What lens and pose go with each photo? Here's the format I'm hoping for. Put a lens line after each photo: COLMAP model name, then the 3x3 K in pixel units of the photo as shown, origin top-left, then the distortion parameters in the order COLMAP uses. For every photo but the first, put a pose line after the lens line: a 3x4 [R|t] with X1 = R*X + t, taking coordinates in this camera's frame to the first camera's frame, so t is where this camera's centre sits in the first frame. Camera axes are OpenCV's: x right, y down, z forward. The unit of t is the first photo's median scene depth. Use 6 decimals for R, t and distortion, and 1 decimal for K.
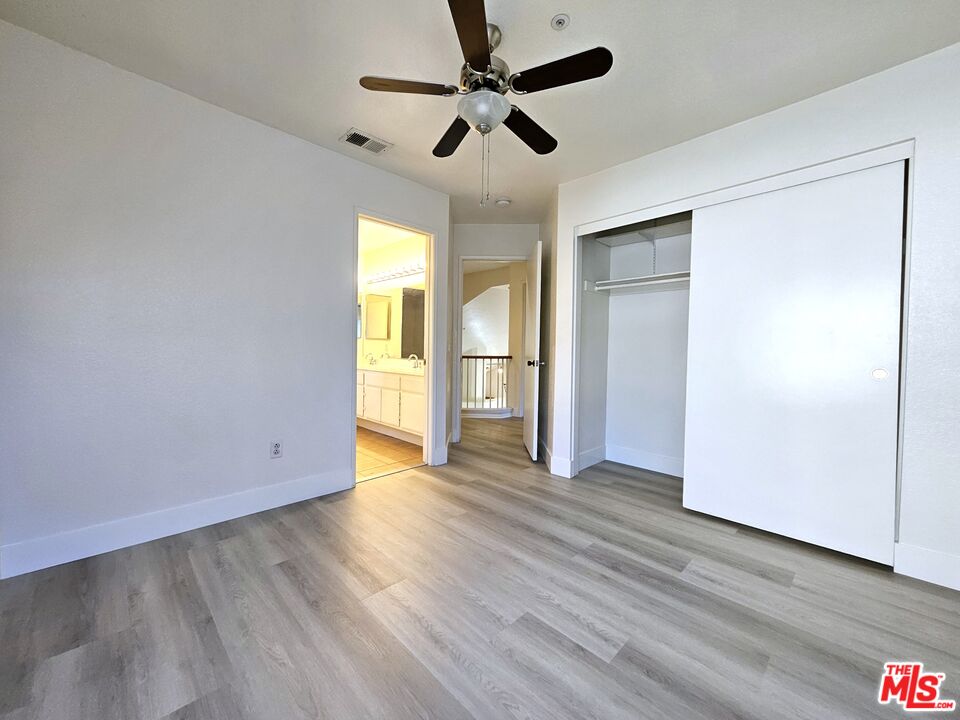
lens RADIAL K [[376.5, 0, 473.2], [0, 376.5, 356.7], [0, 0, 1]] dist [0.001055, 0.000222]
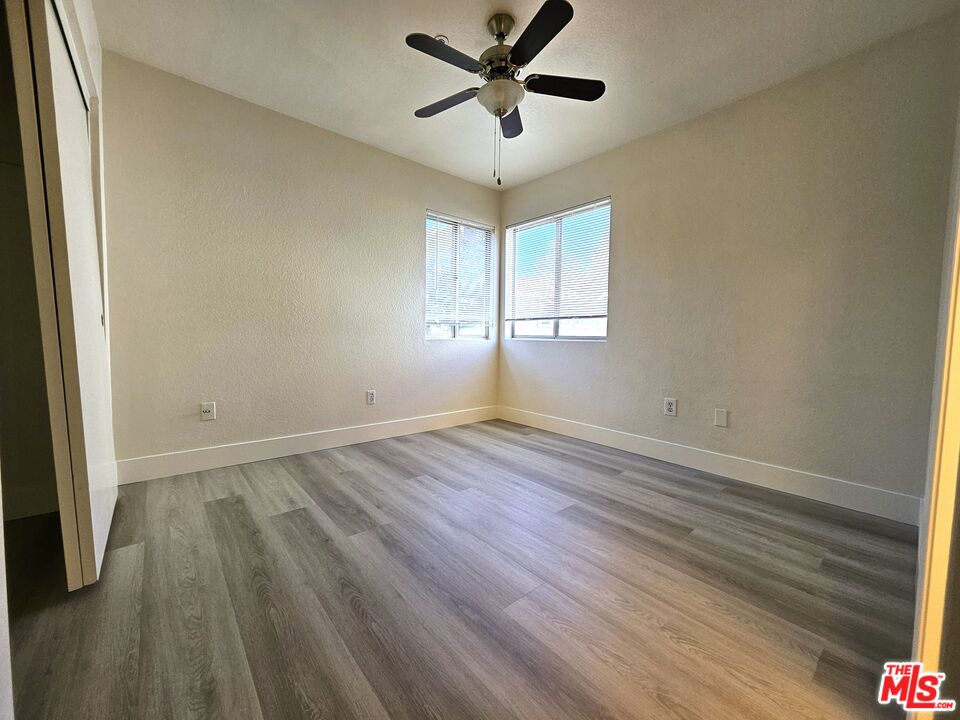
lens RADIAL K [[376.5, 0, 473.2], [0, 376.5, 356.7], [0, 0, 1]] dist [0.001055, 0.000222]
pose [[-0.996835, -0.033612, 0.072042, 0.000102], [-0.027667, 0.996249, 0.081985, 0.033464], [-0.074527, 0.079732, -0.994026, 2.044323]]
